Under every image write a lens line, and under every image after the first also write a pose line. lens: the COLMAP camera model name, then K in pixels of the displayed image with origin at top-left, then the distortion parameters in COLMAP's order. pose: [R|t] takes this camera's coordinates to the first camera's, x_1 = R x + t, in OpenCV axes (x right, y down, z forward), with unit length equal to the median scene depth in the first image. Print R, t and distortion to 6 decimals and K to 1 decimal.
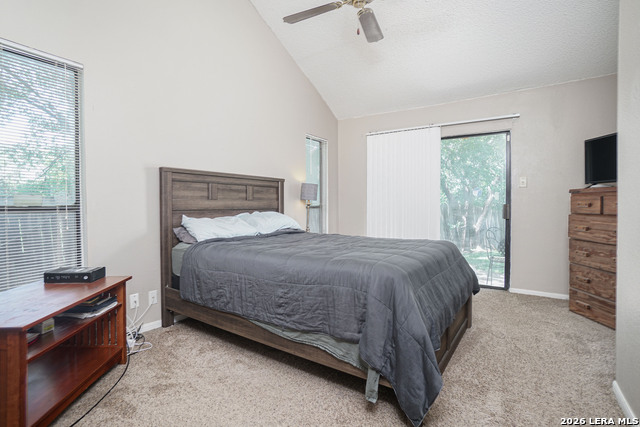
lens RADIAL K [[316.9, 0, 320.3], [0, 316.9, 210.7], [0, 0, 1]] dist [-0.028584, 0.002464]
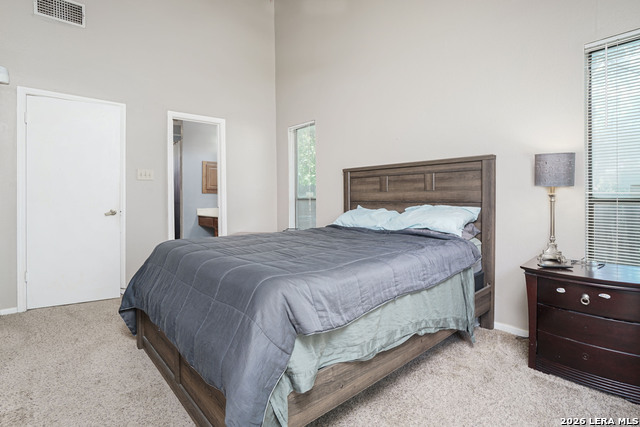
lens RADIAL K [[316.9, 0, 320.2], [0, 316.9, 208.7], [0, 0, 1]] dist [-0.028584, 0.002464]
pose [[-0.216335, 0.032324, -0.975784, 0.688191], [-0.012902, 0.999270, 0.035962, -0.013378], [0.976234, 0.020369, -0.215760, 0.969171]]
